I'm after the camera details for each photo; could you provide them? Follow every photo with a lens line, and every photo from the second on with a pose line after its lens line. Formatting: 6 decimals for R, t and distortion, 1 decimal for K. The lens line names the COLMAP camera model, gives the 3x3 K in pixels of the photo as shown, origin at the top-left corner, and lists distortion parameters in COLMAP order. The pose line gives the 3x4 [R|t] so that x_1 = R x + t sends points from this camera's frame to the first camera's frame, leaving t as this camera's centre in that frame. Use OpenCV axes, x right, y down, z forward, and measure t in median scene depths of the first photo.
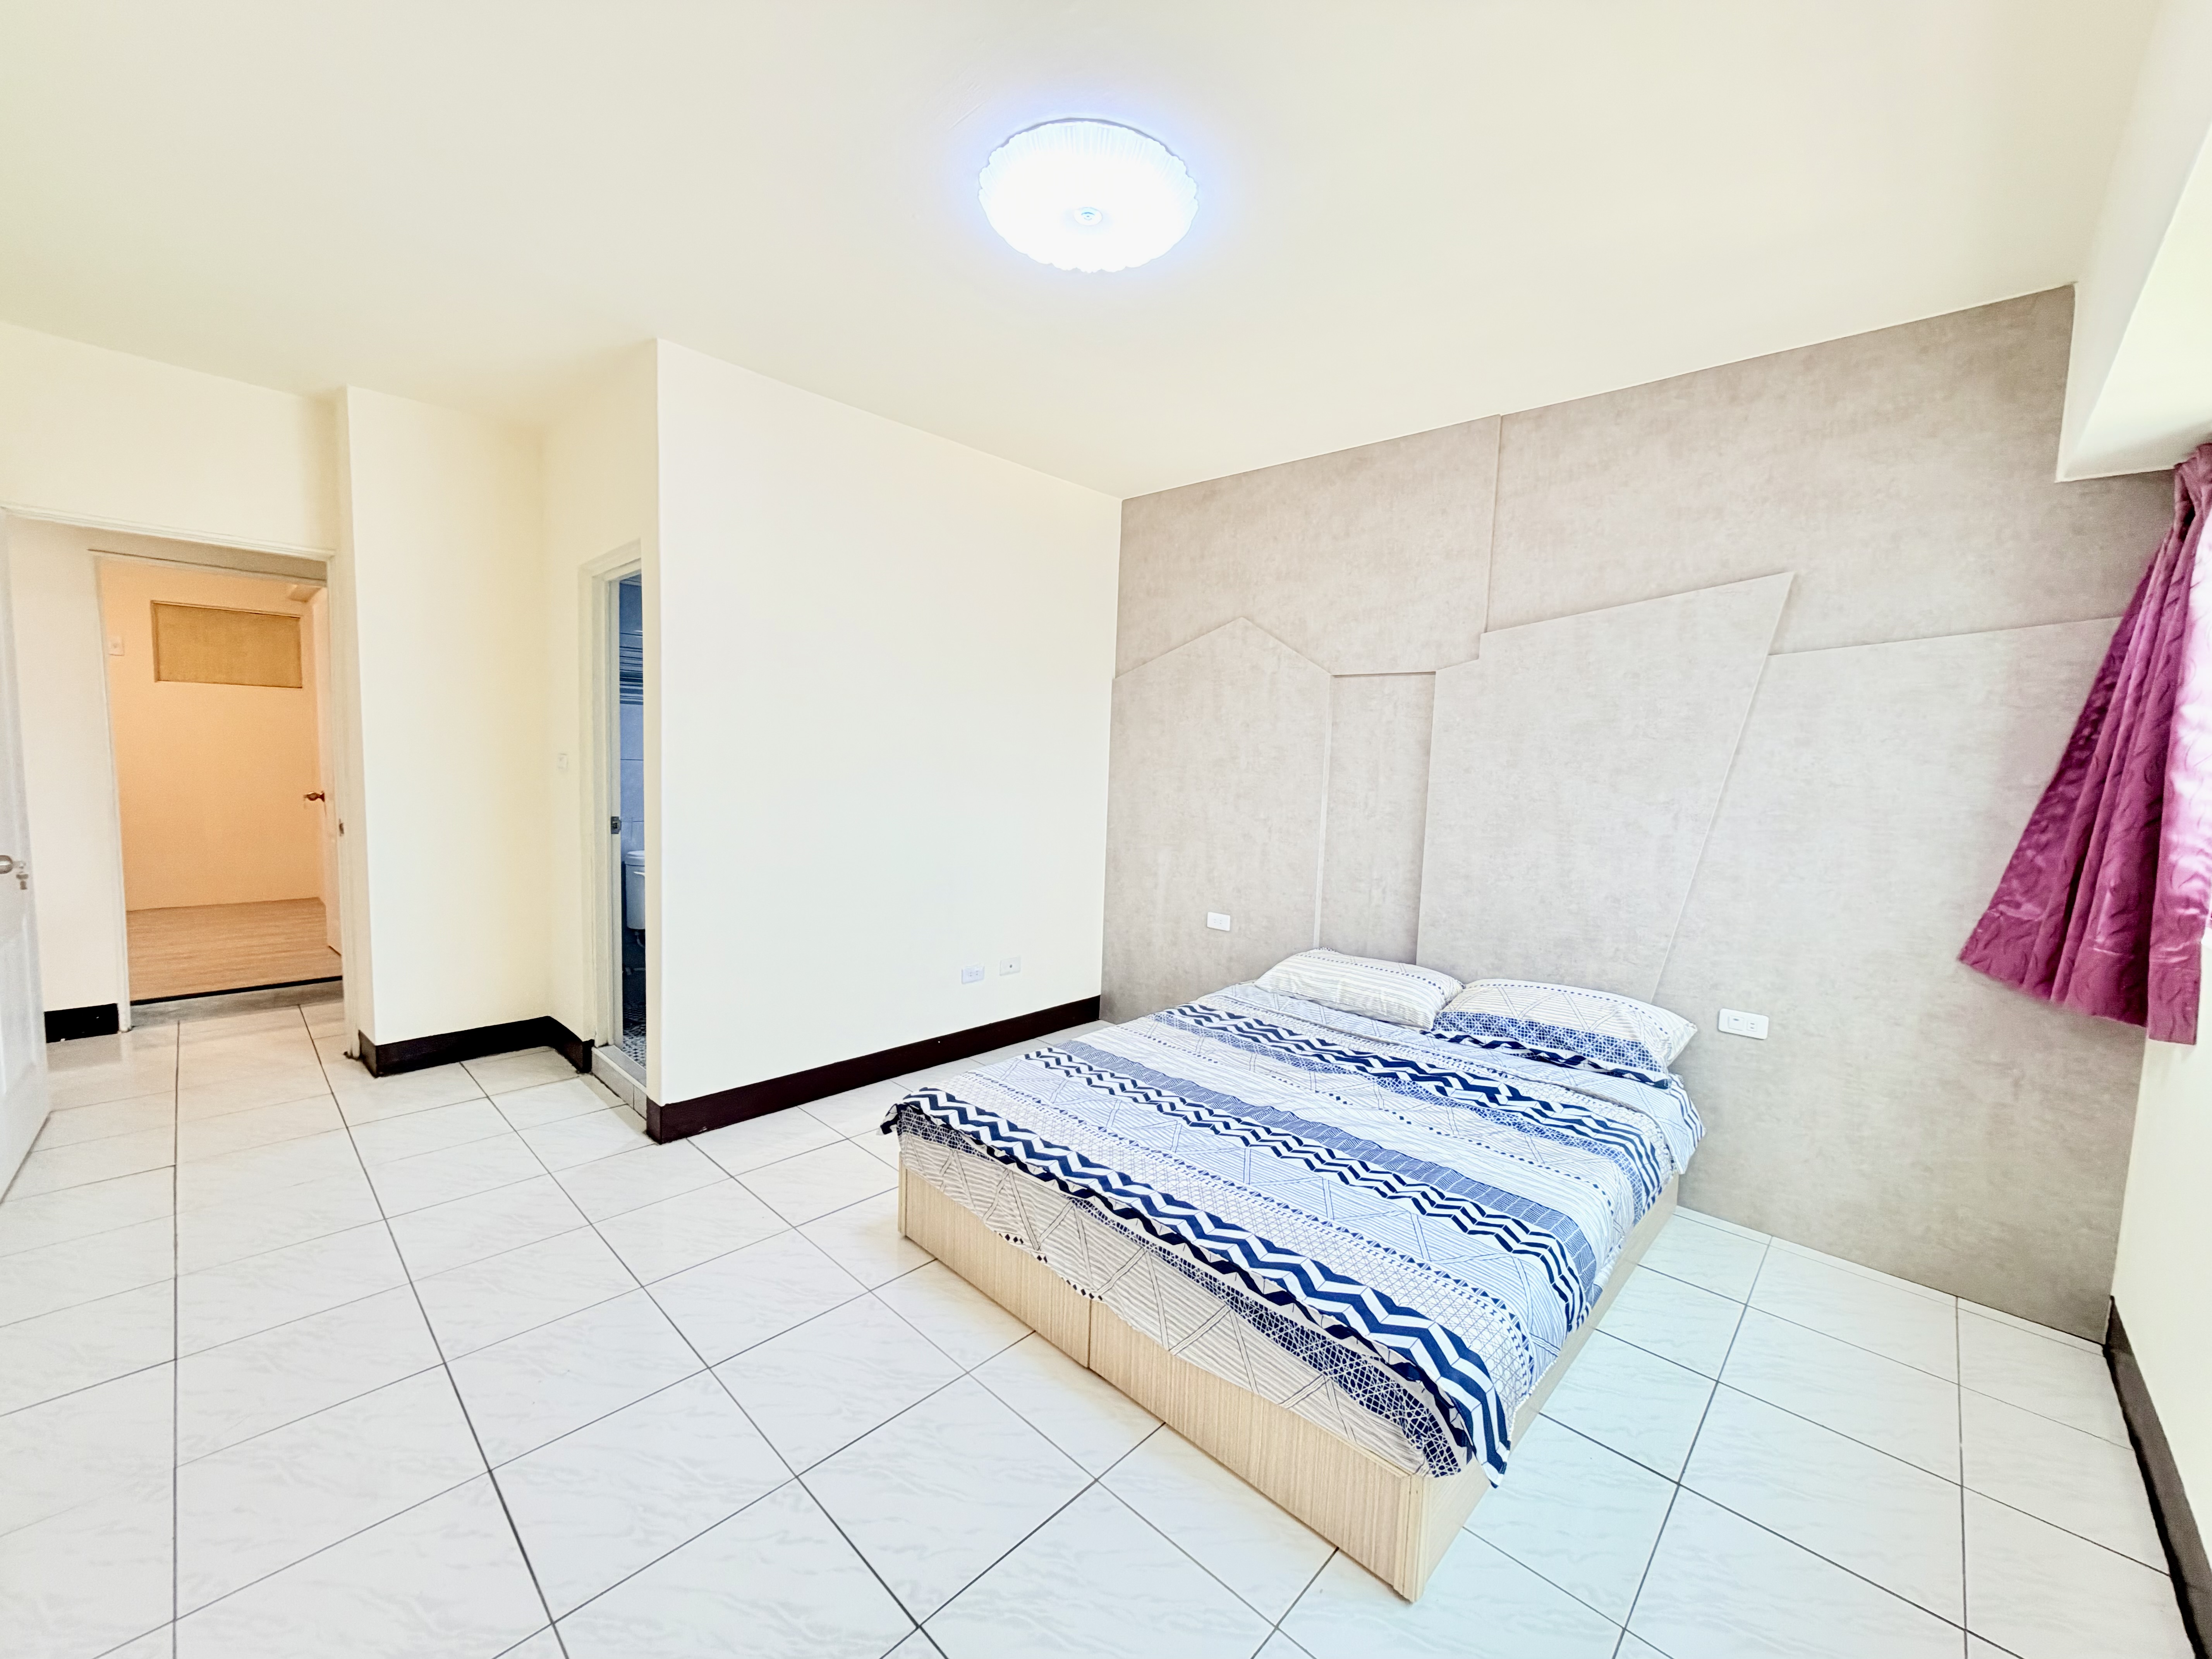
lens RADIAL K [[882.5, 0, 1106.0], [0, 882.5, 829.5], [0, 0, 1]] dist [0.000877, -0.000574]
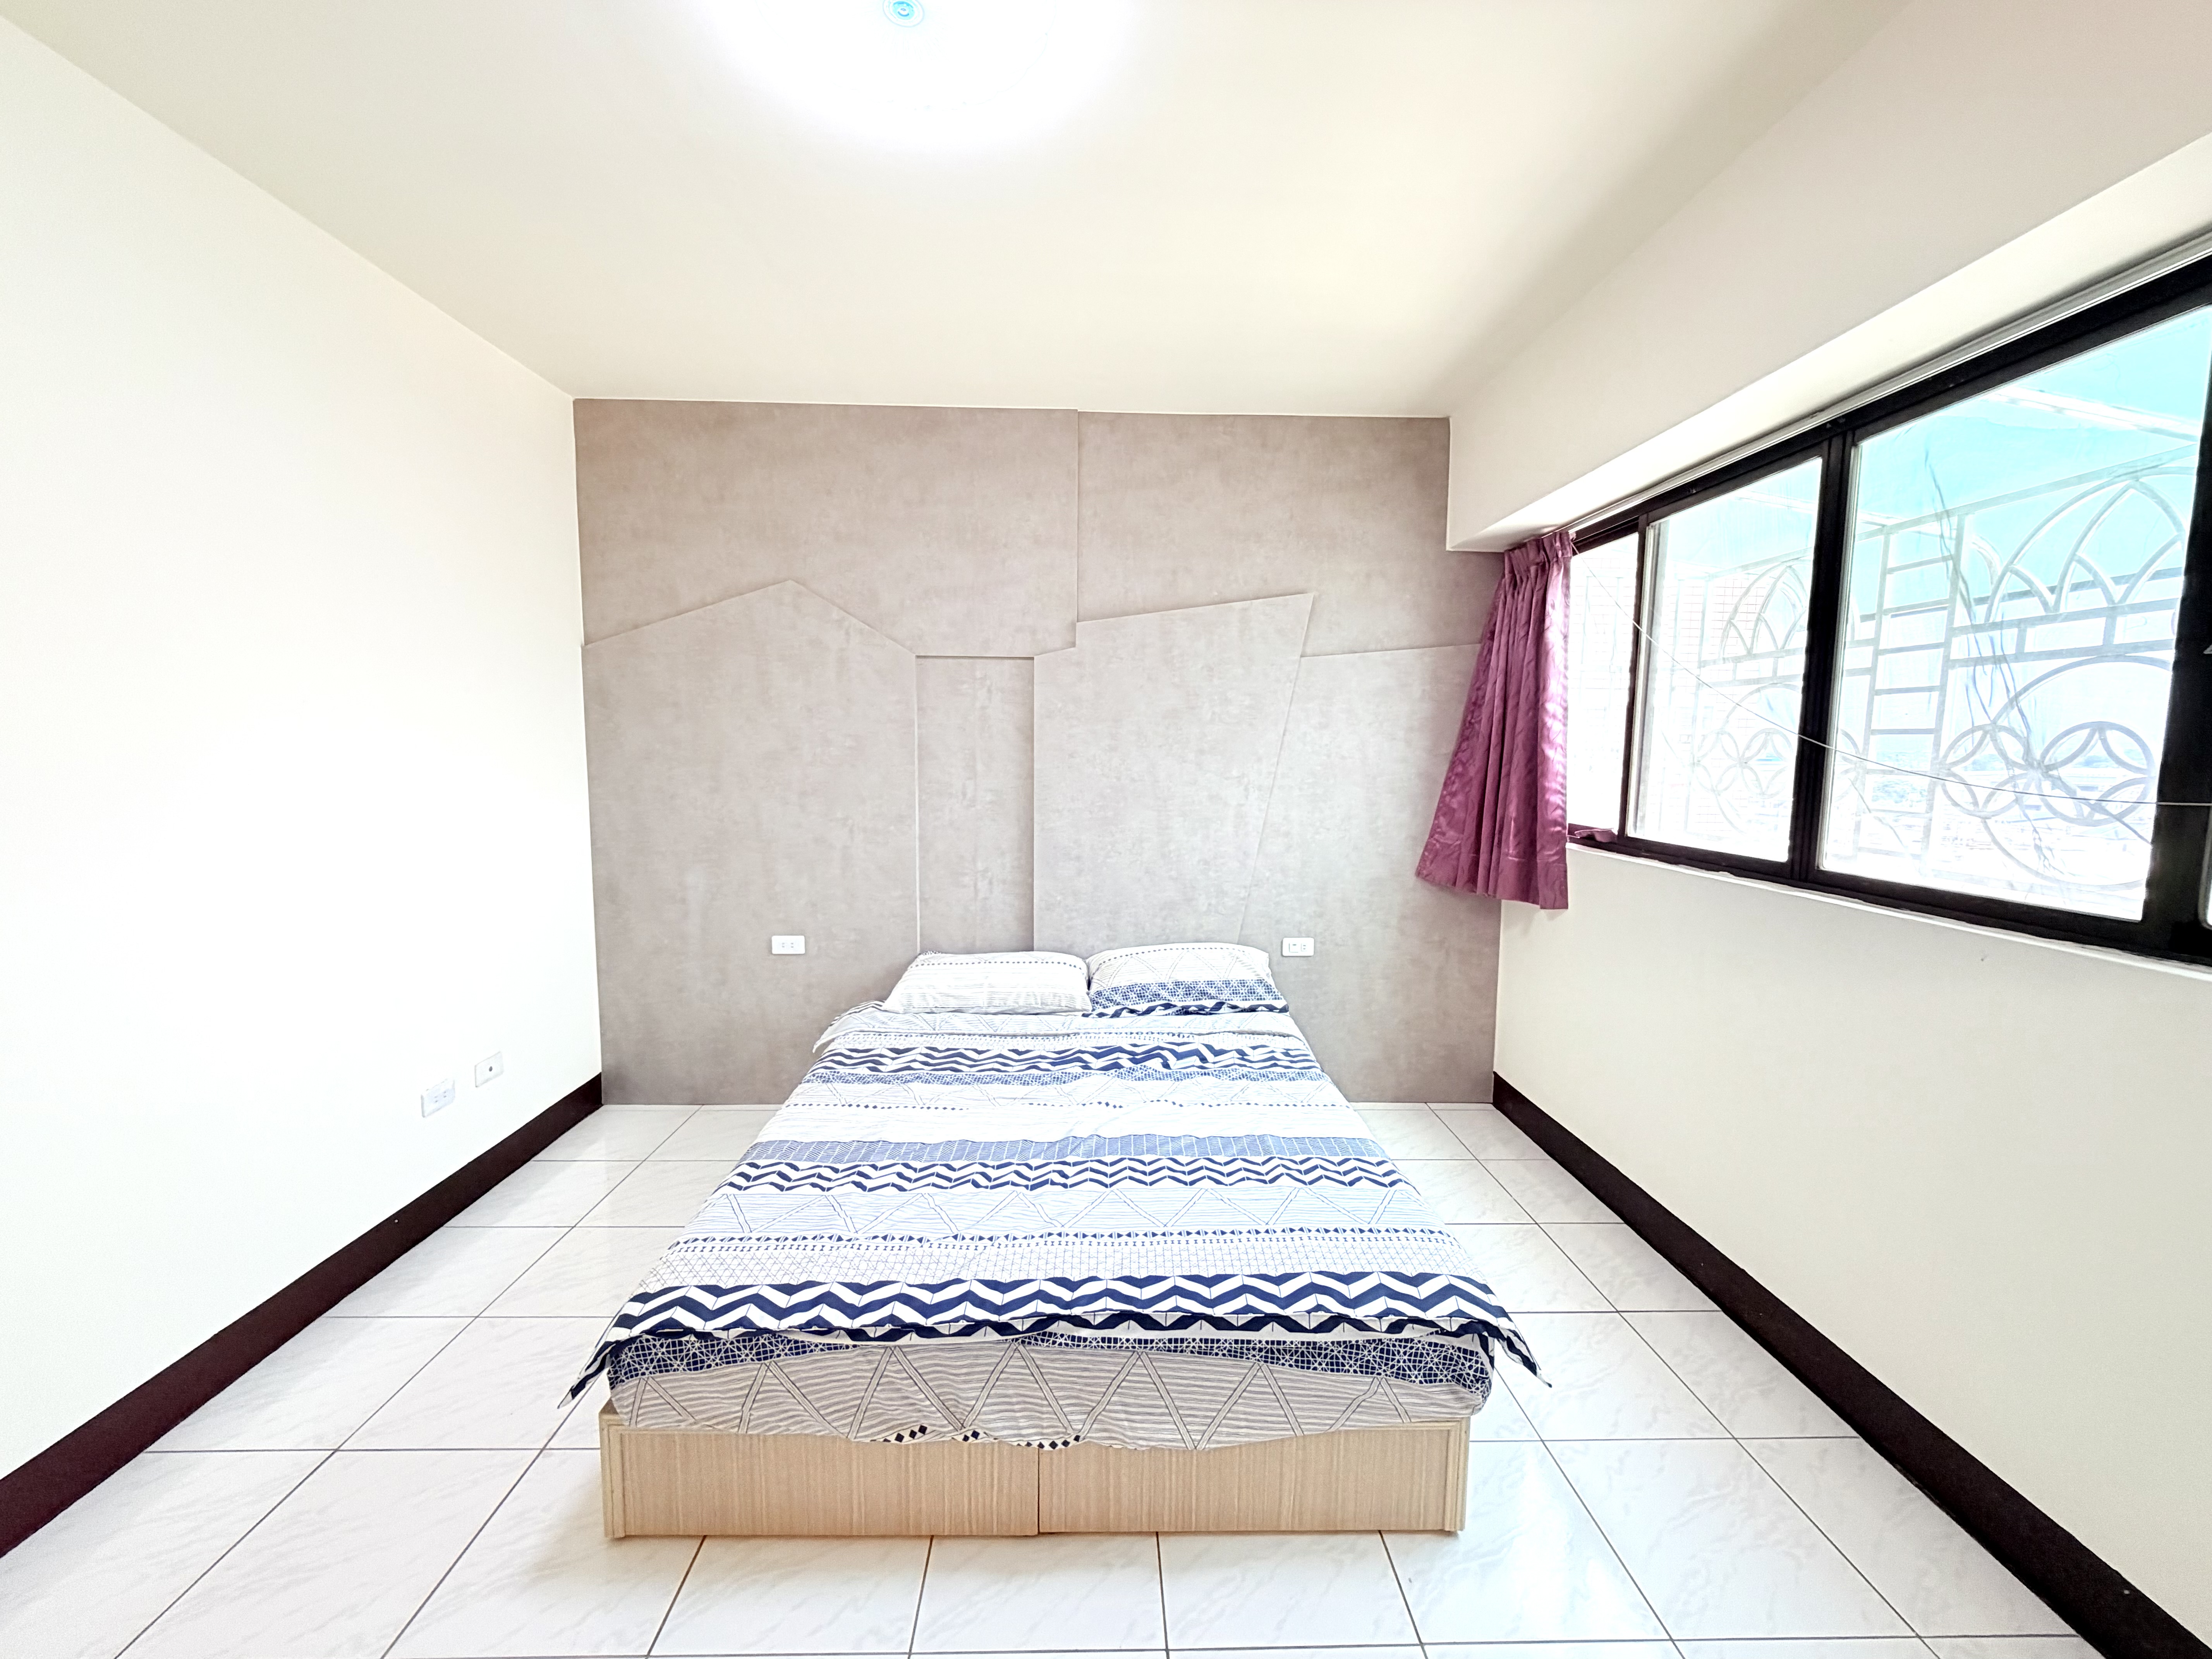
lens RADIAL K [[882.5, 0, 1106.0], [0, 882.5, 829.5], [0, 0, 1]] dist [0.000877, -0.000574]
pose [[0.706157, -0.097926, 0.701251, -0.352958], [0.077777, 0.995125, 0.060643, -0.048056], [-0.703770, 0.011718, 0.710331, 0.288090]]
